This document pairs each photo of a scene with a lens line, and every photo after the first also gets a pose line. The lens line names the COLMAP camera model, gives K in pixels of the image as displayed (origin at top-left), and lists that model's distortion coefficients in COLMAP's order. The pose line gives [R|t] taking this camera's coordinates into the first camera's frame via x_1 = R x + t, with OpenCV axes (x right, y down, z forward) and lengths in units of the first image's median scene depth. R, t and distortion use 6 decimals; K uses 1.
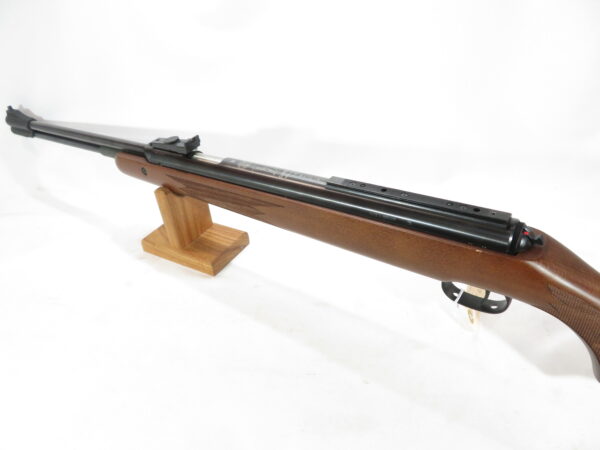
lens RADIAL K [[439.3, 0, 302.0], [0, 439.3, 225.5], [0, 0, 1]] dist [0.006629, -0.009446]
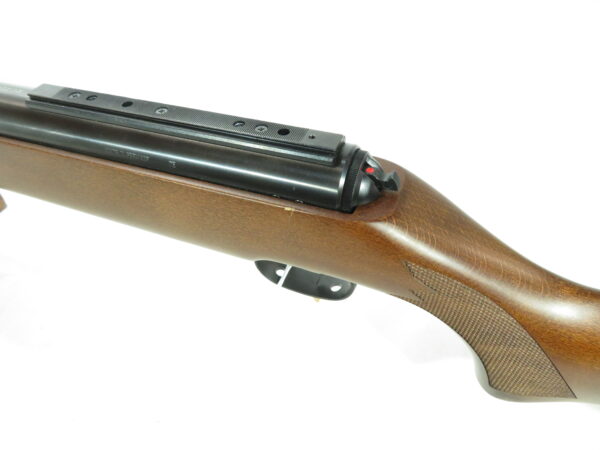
lens RADIAL K [[439.3, 0, 297.9], [0, 439.3, 223.9], [0, 0, 1]] dist [0.006629, -0.009446]
pose [[0.966435, -0.088897, 0.241039, 0.285144], [0.058697, 0.989814, 0.129705, 0.007647], [-0.250114, -0.111204, 0.961809, 0.488246]]
